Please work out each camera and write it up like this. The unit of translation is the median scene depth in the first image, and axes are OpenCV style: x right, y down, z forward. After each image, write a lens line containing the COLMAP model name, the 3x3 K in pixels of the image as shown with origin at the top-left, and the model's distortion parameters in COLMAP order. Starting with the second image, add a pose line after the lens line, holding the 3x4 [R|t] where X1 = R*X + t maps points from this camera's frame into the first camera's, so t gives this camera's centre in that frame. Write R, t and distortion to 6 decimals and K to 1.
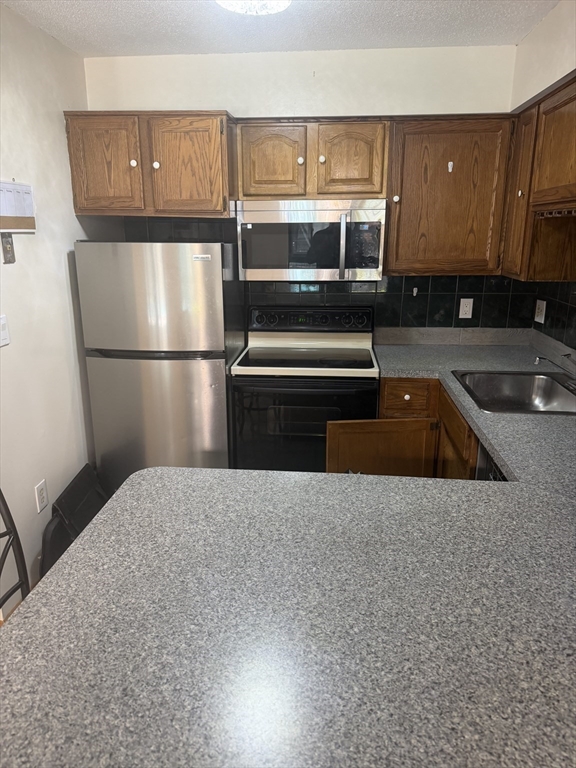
lens RADIAL K [[553.5, 0, 286.7], [0, 553.5, 385.2], [0, 0, 1]] dist [0.003961, -0.033331]
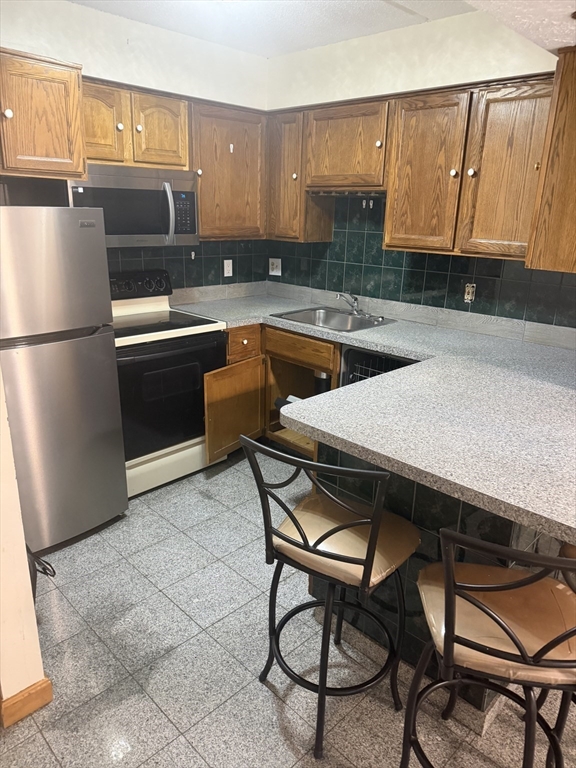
lens RADIAL K [[553.5, 0, 306.5], [0, 553.5, 390.1], [0, 0, 1]] dist [0.003961, -0.033331]
pose [[0.608480, -0.226300, 0.760619, -0.638041], [0.183793, 0.972605, 0.142339, -0.023672], [-0.771993, 0.053186, 0.633402, 0.135877]]
